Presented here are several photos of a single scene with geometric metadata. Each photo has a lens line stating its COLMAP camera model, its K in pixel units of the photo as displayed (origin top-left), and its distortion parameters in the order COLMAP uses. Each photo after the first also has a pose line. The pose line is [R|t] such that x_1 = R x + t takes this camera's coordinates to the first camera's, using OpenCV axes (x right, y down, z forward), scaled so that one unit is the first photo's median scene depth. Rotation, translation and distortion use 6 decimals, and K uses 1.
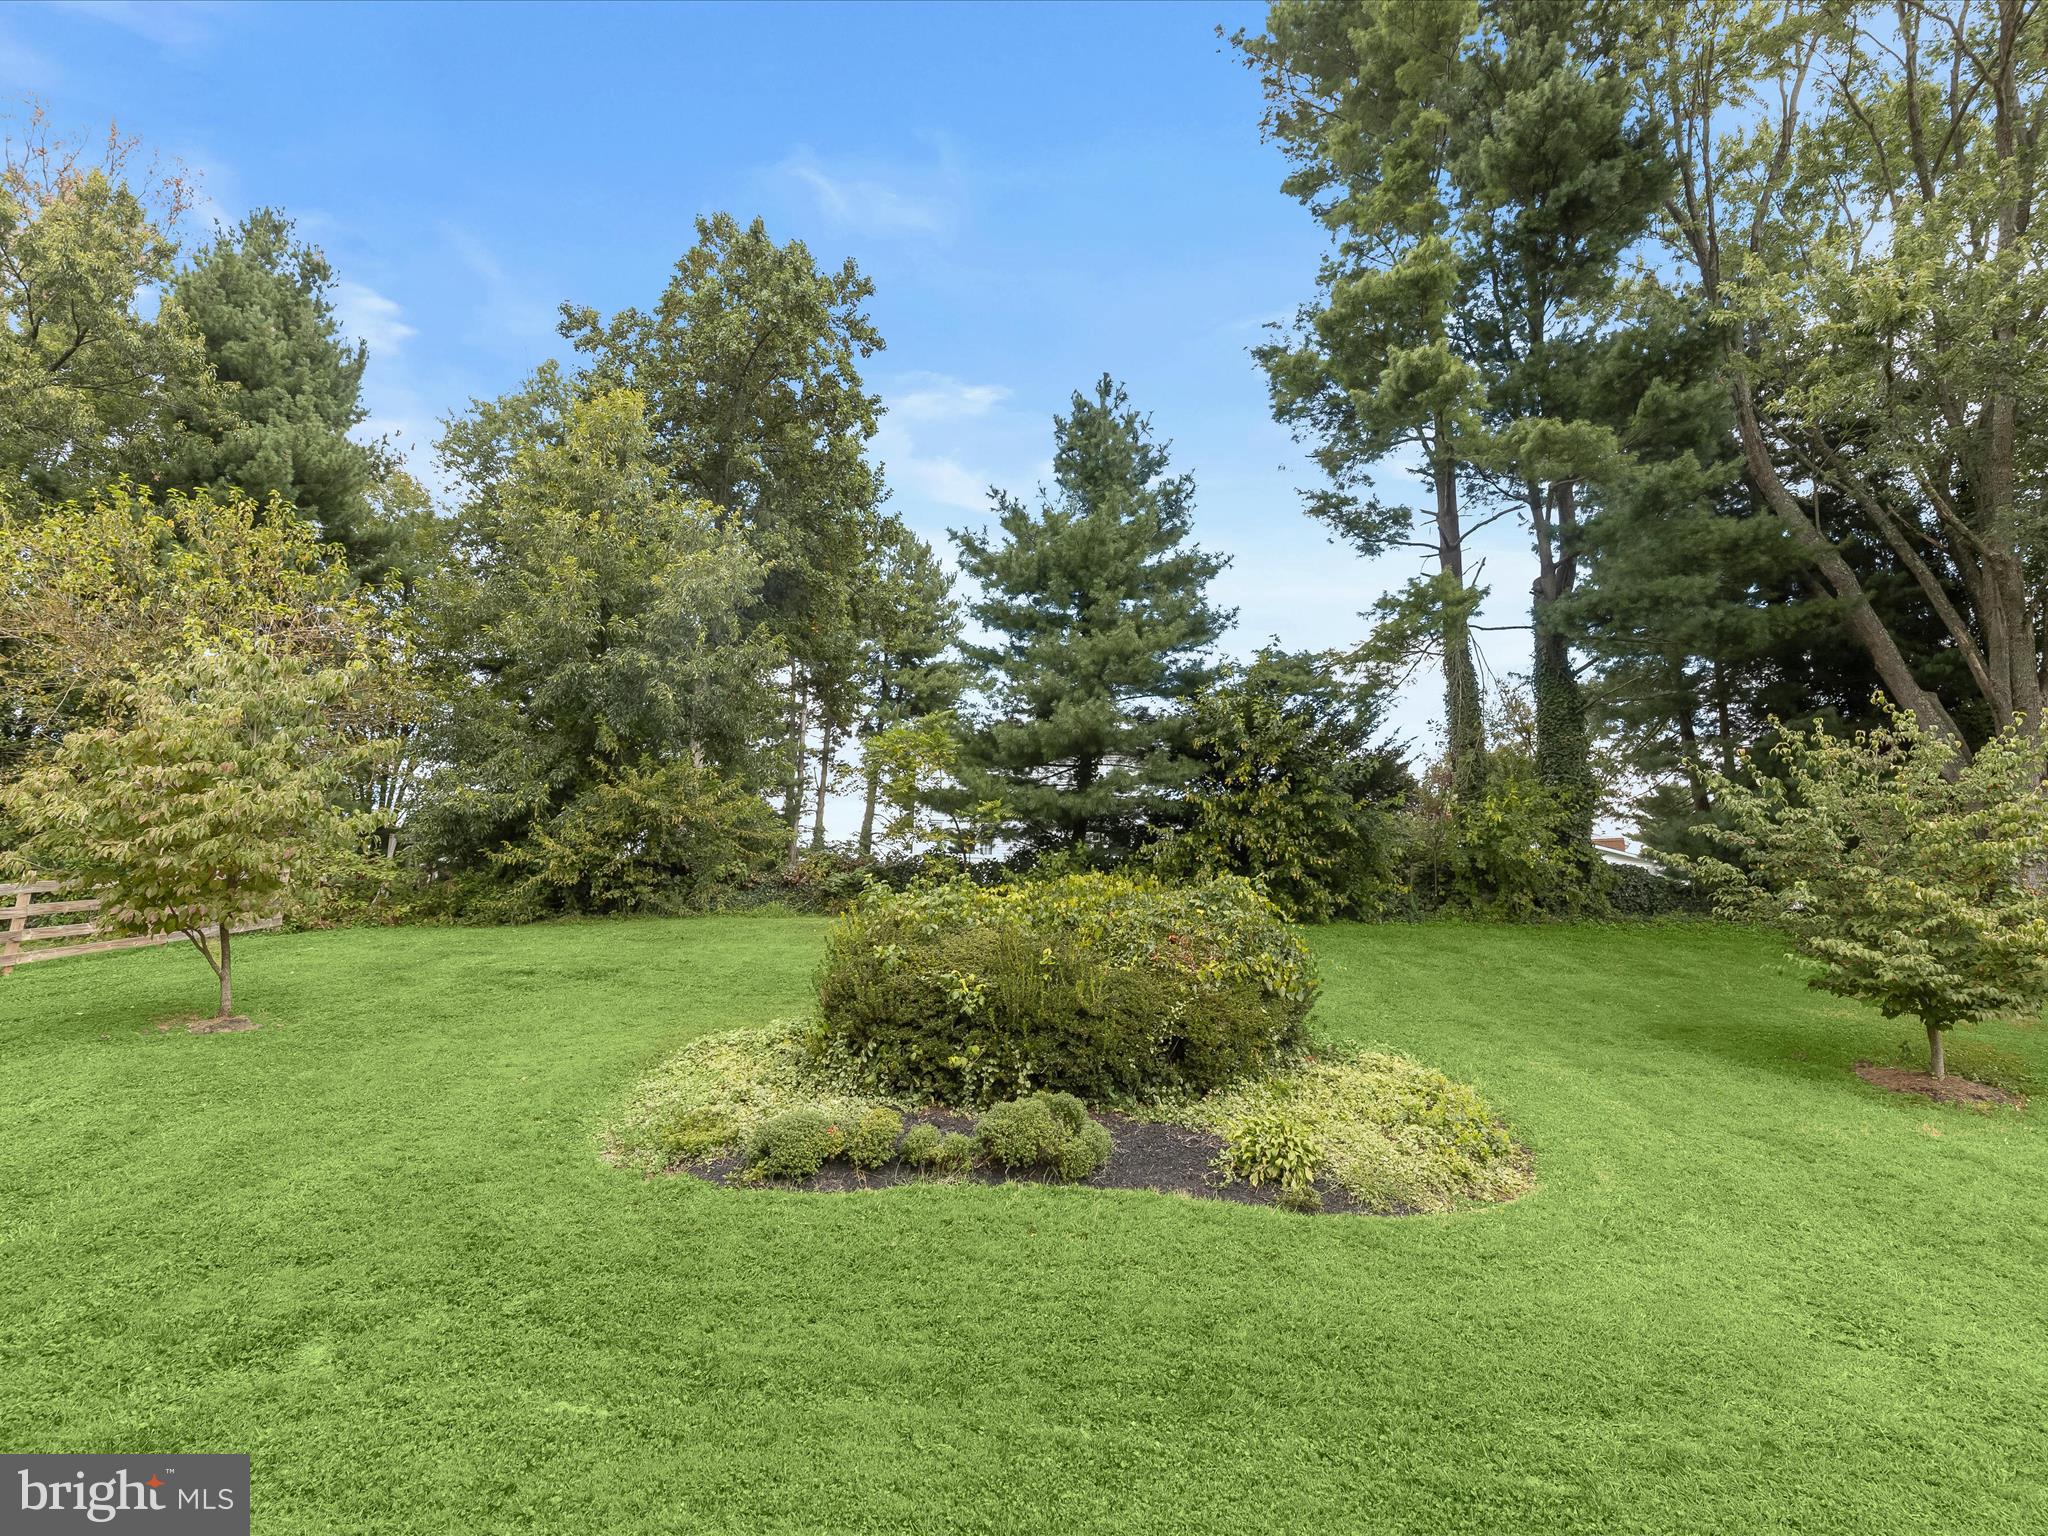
lens RADIAL K [[1068.5, 0, 1033.0], [0, 1068.5, 779.0], [0, 0, 1]] dist [-0.016583, 0.000492]
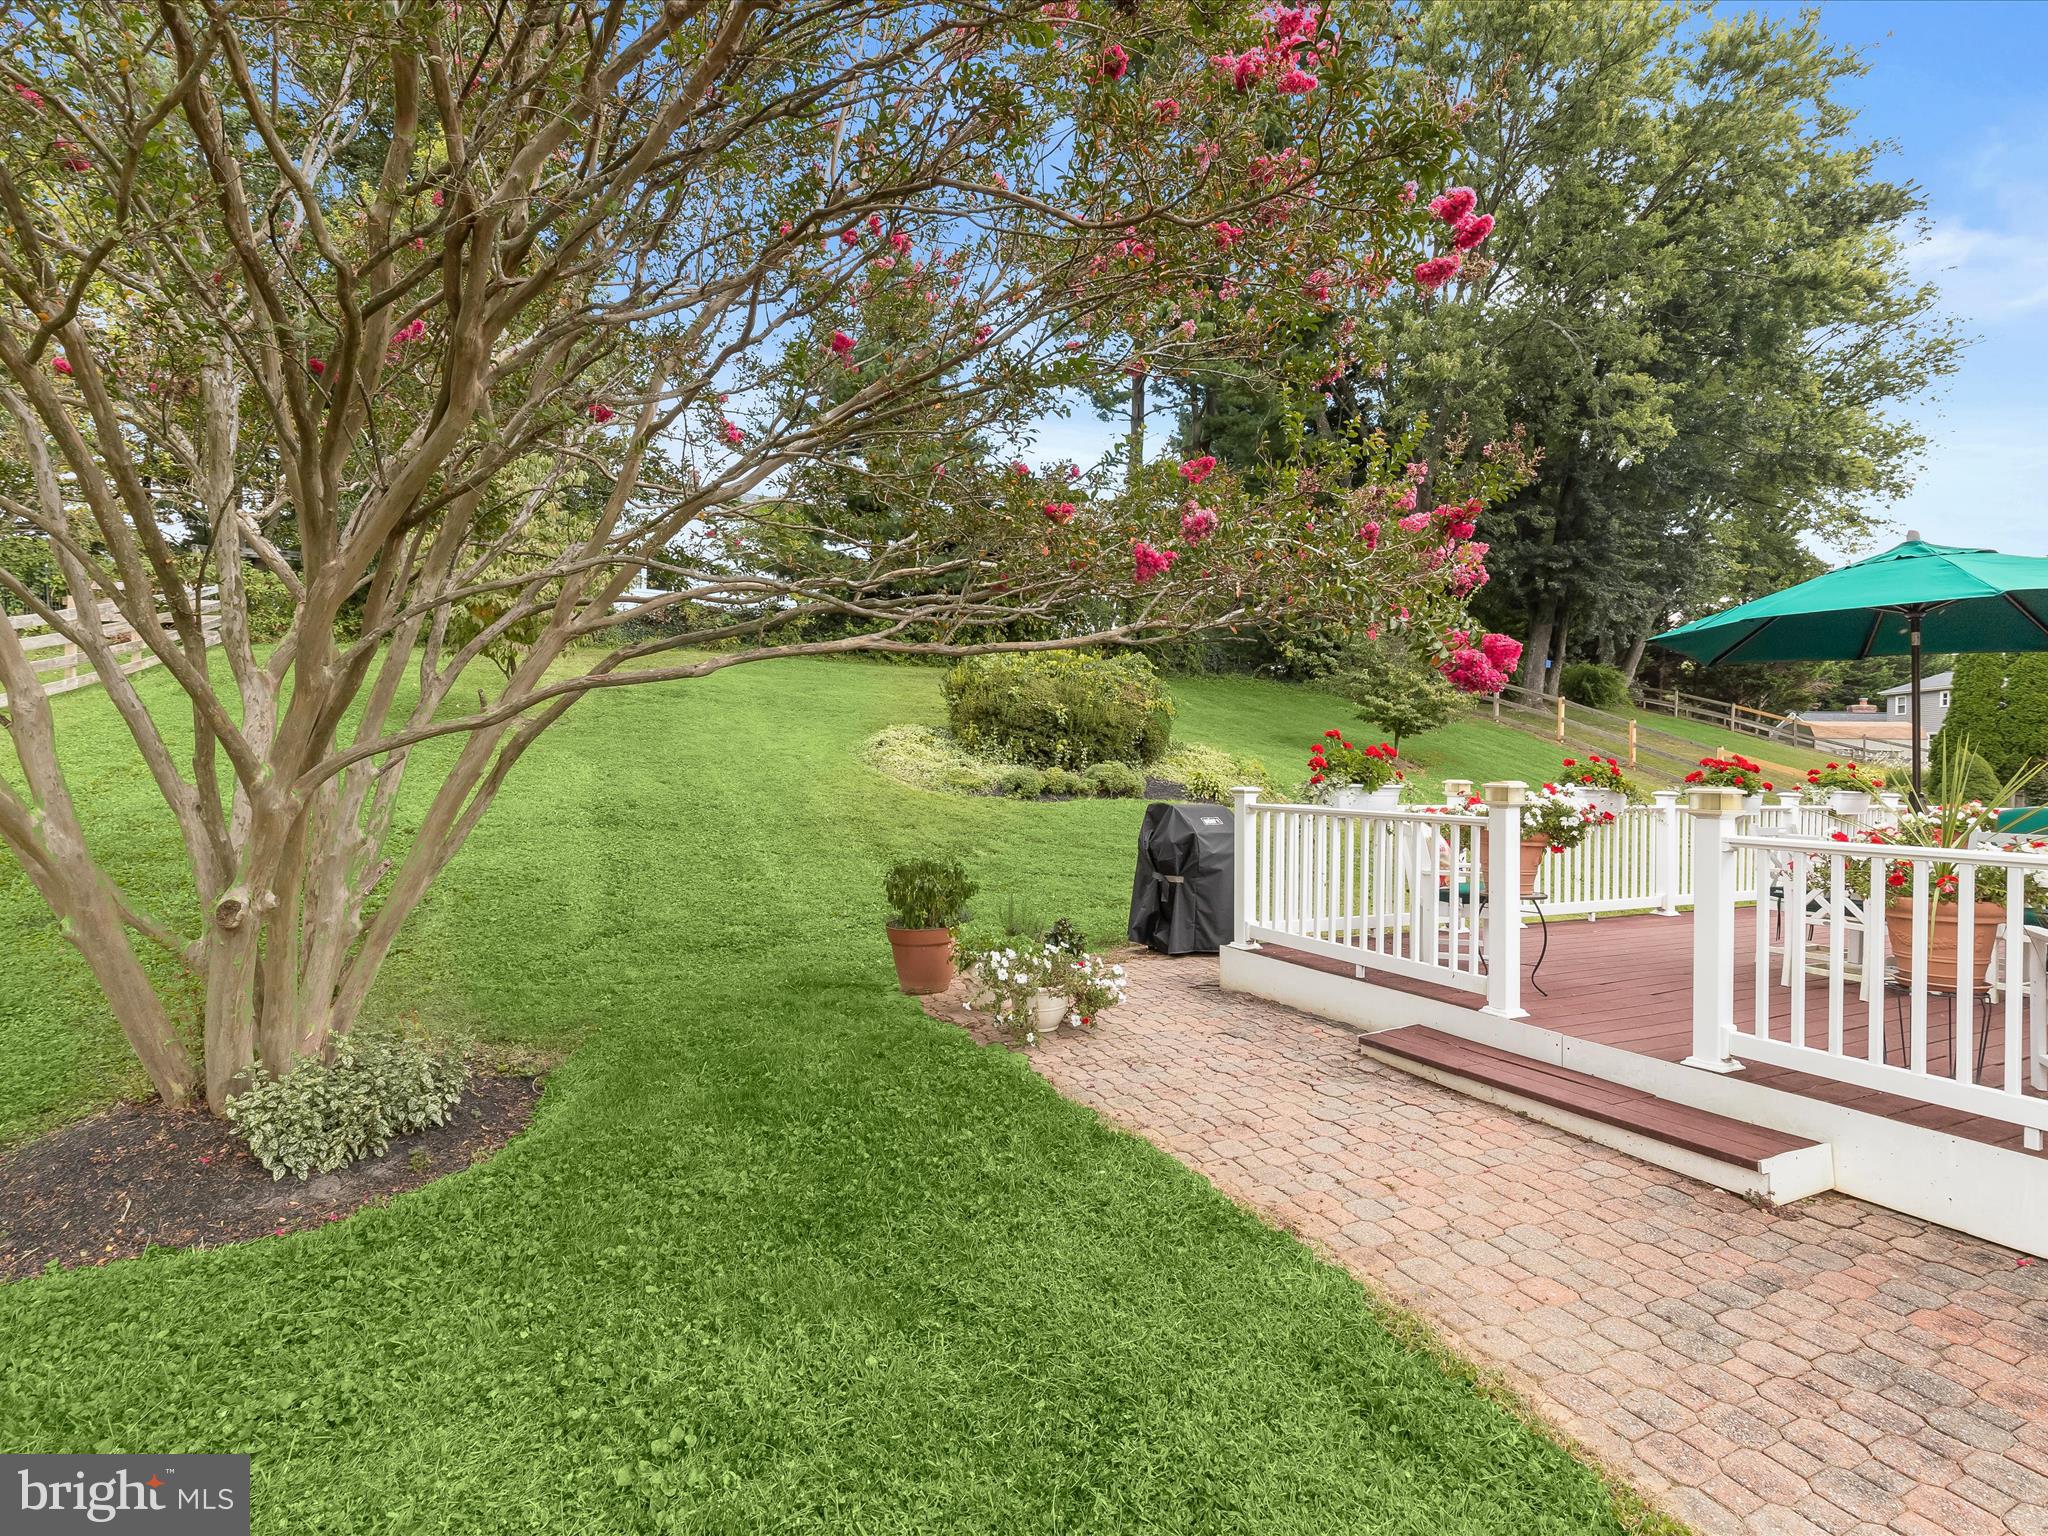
lens RADIAL K [[1068.5, 0, 1033.0], [0, 1068.5, 779.0], [0, 0, 1]] dist [-0.016583, 0.000492]
pose [[0.875811, -0.013370, 0.482470, -0.932166], [-0.103554, 0.971133, 0.214889, -0.082495], [-0.471415, -0.238163, 0.849144, -0.575429]]
